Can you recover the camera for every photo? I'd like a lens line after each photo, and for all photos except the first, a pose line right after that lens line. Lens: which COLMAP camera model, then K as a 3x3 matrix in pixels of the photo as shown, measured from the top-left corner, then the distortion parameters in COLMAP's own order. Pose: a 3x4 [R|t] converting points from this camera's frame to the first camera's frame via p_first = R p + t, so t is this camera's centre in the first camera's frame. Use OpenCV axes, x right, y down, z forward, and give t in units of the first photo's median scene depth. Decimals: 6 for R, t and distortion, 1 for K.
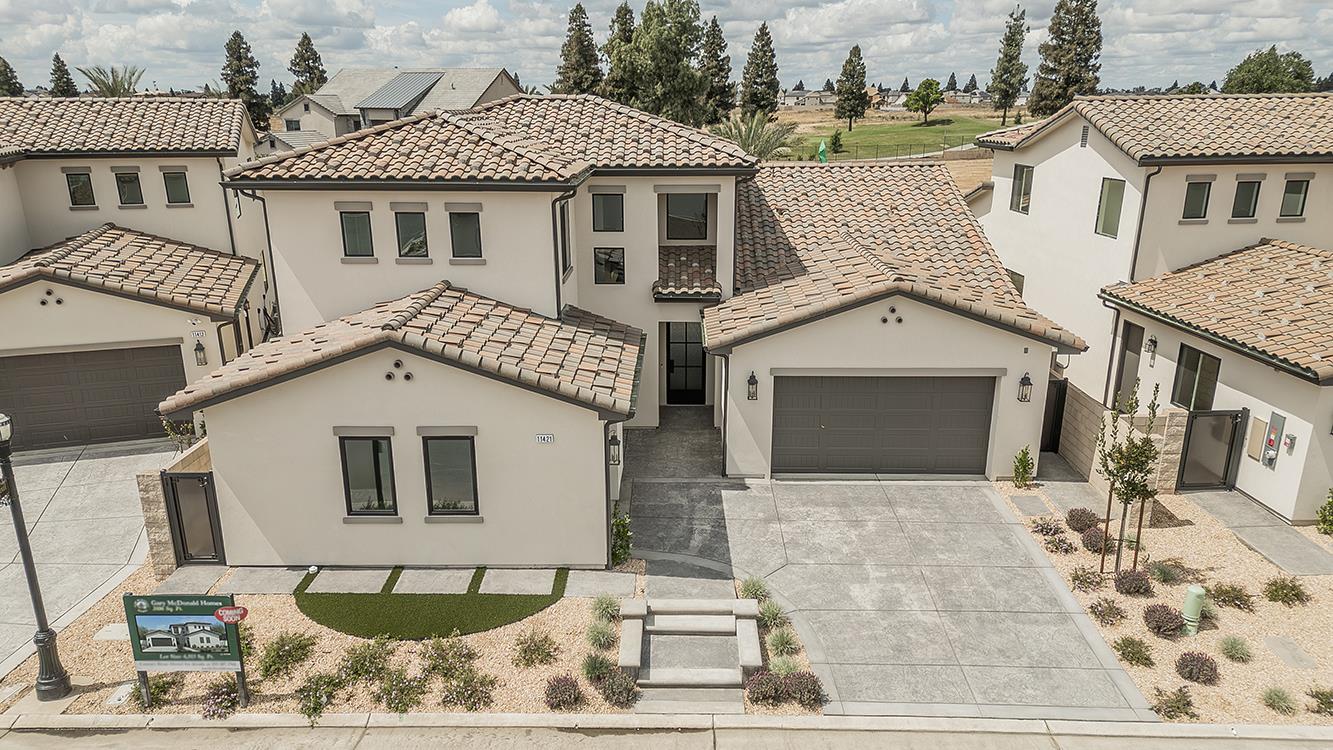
lens RADIAL K [[931.6, 0, 667.7], [0, 931.6, 397.6], [0, 0, 1]] dist [0.081220, -0.058578]
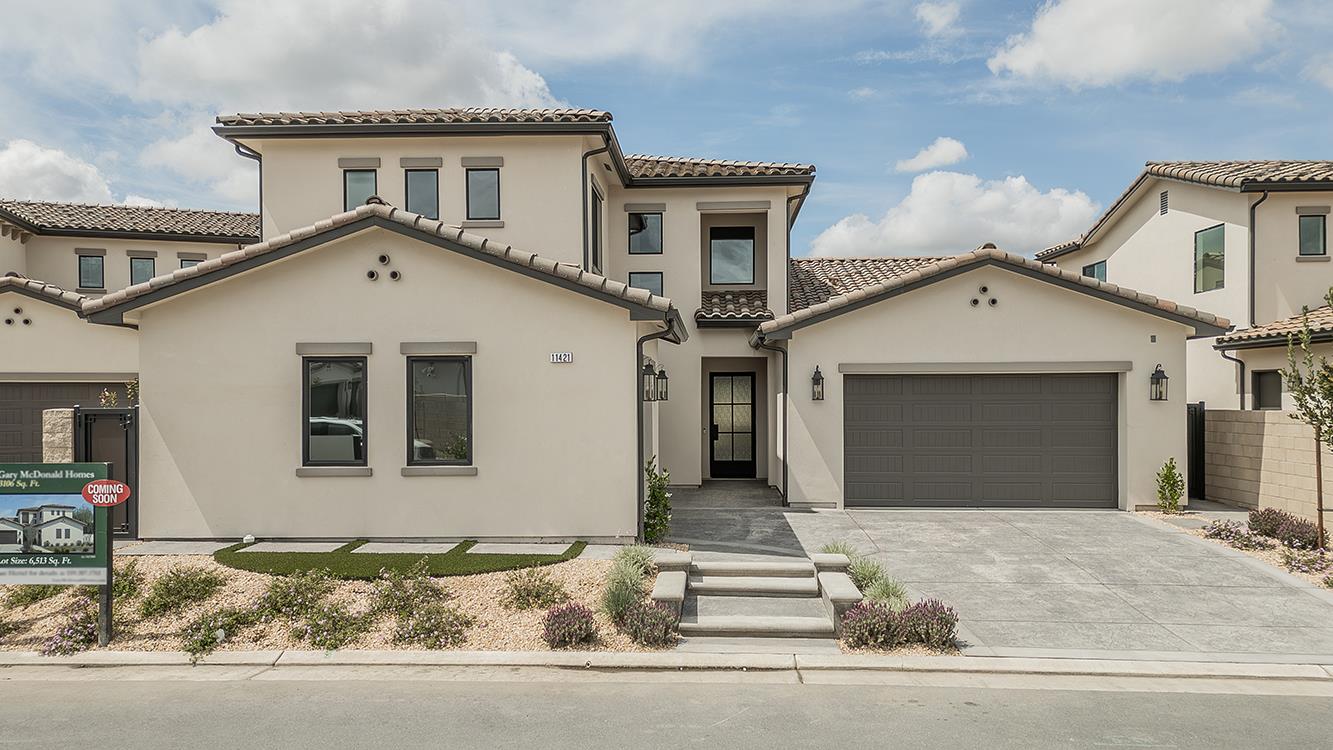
lens RADIAL K [[931.6, 0, 667.7], [0, 931.6, 397.6], [0, 0, 1]] dist [0.081220, -0.058578]
pose [[0.999318, -0.002128, -0.036857, -0.013627], [-0.009160, 0.952825, -0.303381, 0.313522], [0.035763, 0.303512, 0.952156, 0.268785]]
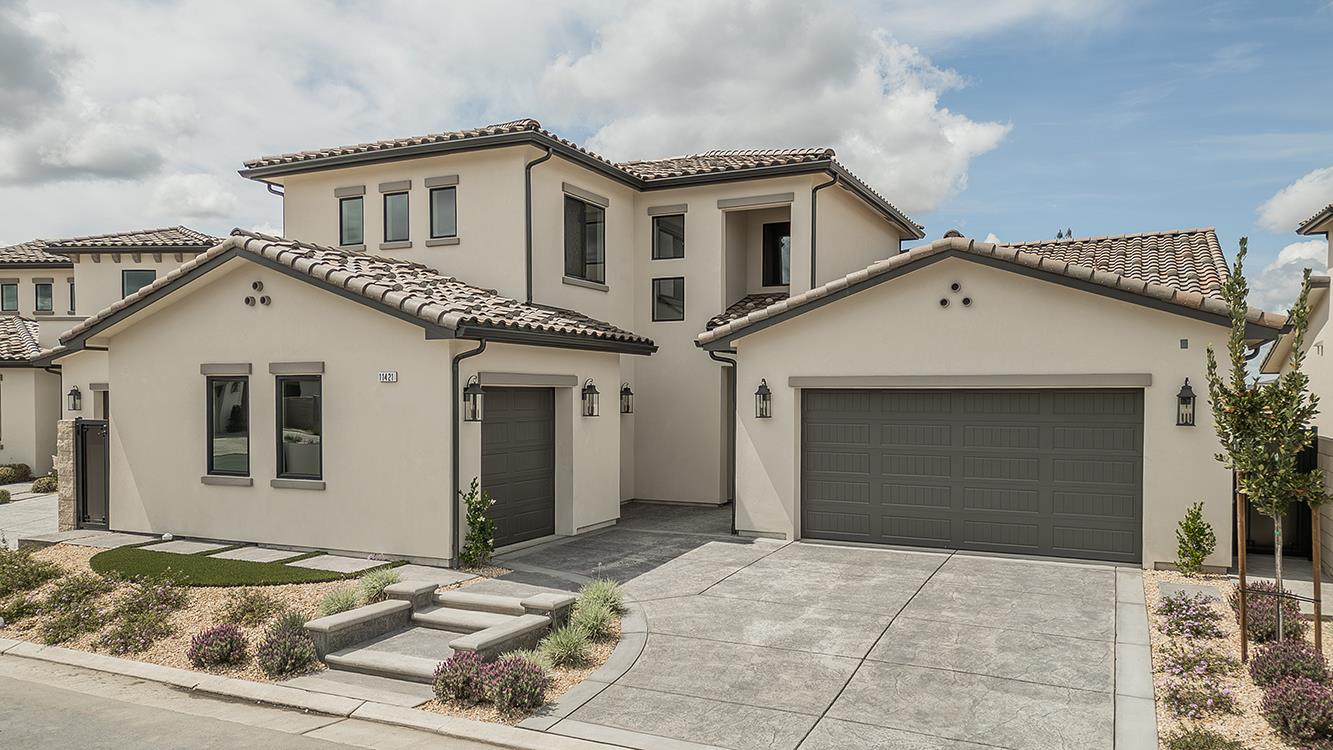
lens RADIAL K [[947.2, 0, 668.3], [0, 947.2, 415.5], [0, 0, 1]] dist [0.049222, -0.003360]
pose [[0.905513, 0.012747, -0.424127, 0.425199], [-0.131782, 0.958569, -0.252546, 0.247669], [0.403335, 0.284576, 0.869676, 0.407025]]
